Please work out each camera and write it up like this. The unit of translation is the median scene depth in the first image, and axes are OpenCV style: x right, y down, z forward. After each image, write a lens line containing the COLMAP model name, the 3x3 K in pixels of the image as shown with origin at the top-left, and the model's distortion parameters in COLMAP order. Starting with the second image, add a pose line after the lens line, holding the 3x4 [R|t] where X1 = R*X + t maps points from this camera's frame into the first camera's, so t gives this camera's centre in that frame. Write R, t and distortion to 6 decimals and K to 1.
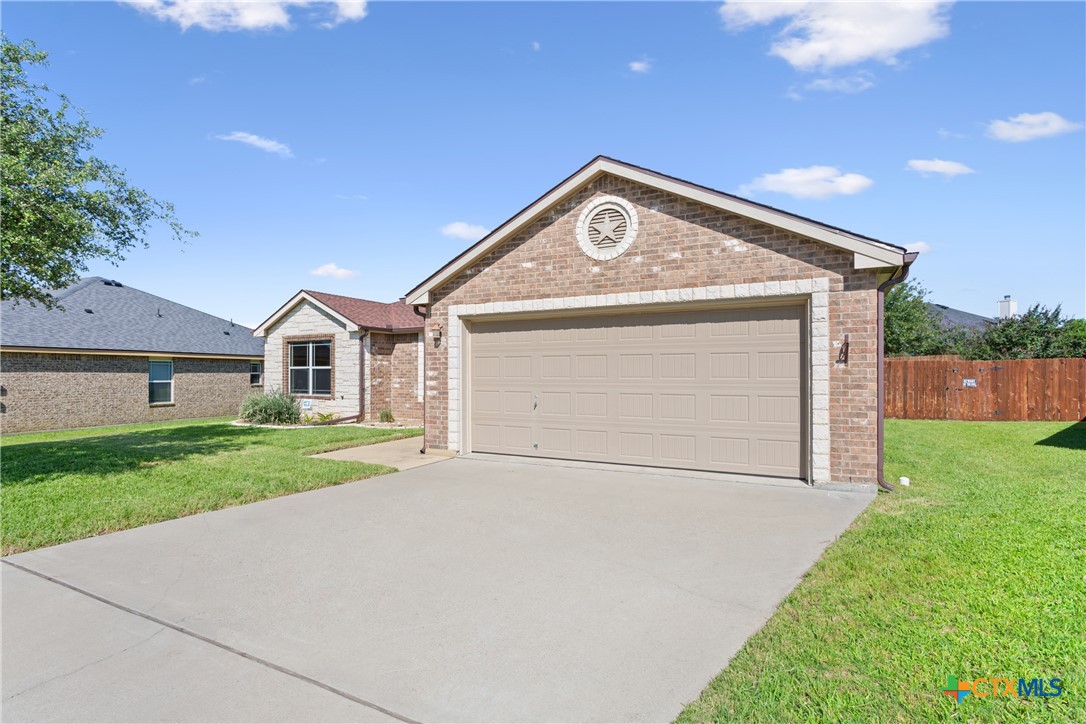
lens RADIAL K [[535.0, 0, 542.4], [0, 535.0, 365.9], [0, 0, 1]] dist [-0.008105, -0.001998]
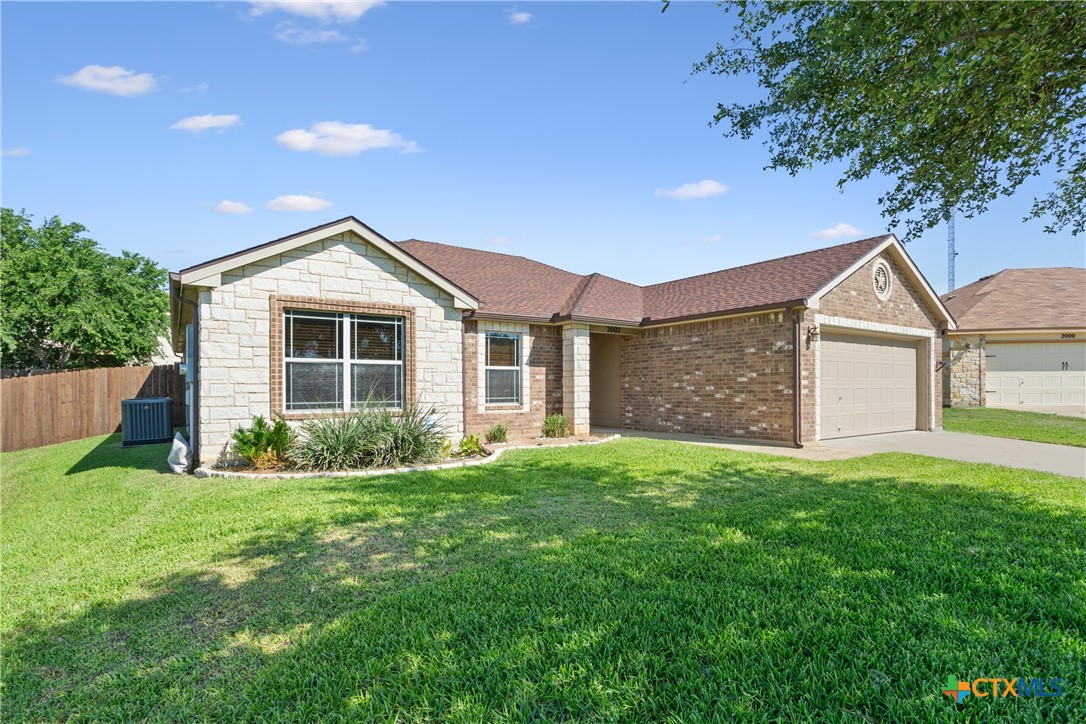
lens RADIAL K [[535.0, 0, 542.8], [0, 535.0, 386.4], [0, 0, 1]] dist [-0.008105, -0.001998]
pose [[0.461257, 0.001385, 0.887266, -0.844375], [-0.011376, 0.999926, 0.004354, 0.025059], [-0.887194, -0.012102, 0.461238, 0.580552]]
